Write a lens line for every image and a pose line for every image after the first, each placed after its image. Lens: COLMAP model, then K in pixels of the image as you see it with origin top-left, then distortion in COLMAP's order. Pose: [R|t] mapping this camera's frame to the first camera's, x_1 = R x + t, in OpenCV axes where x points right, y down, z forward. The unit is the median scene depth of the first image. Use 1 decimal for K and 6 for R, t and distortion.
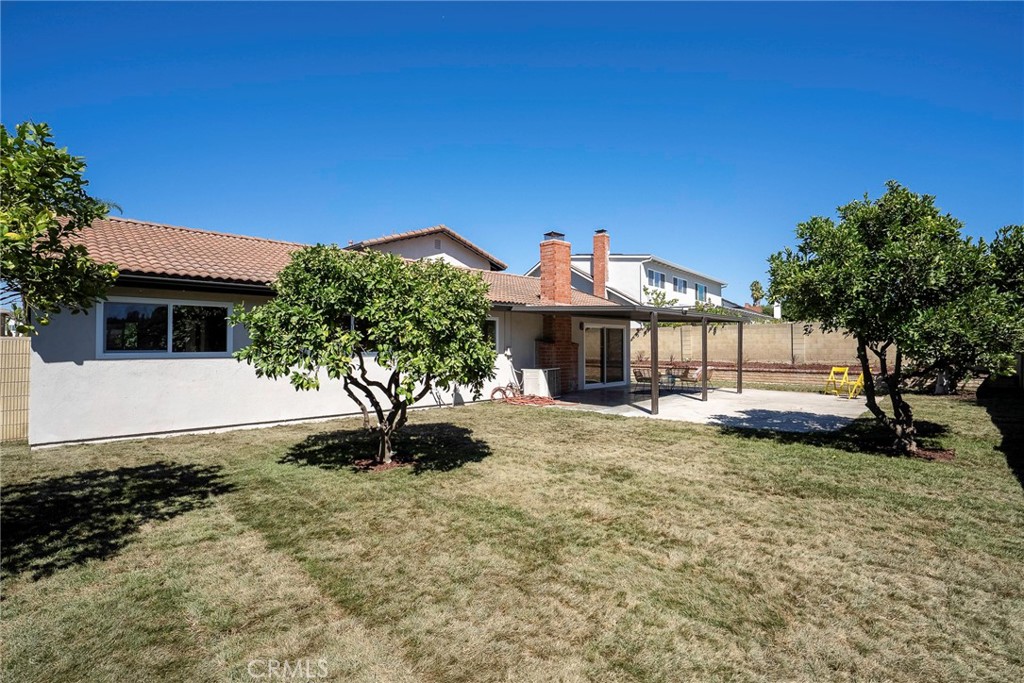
lens RADIAL K [[482.1, 0, 512.0], [0, 482.1, 341.5], [0, 0, 1]] dist [-0.062877, 0.000082]
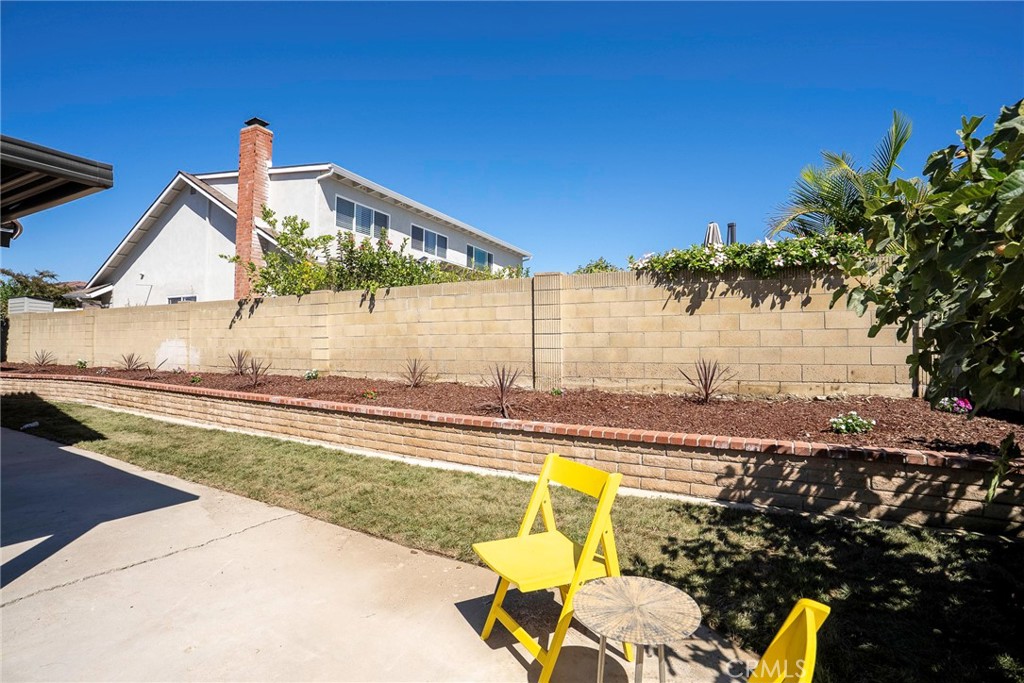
lens RADIAL K [[482.1, 0, 512.0], [0, 482.1, 341.5], [0, 0, 1]] dist [-0.062877, 0.000082]
pose [[0.965536, 0.007814, 0.260154, 0.447916], [-0.007775, 0.999969, -0.001181, 0.010365], [-0.260155, -0.000882, 0.965566, 0.595995]]
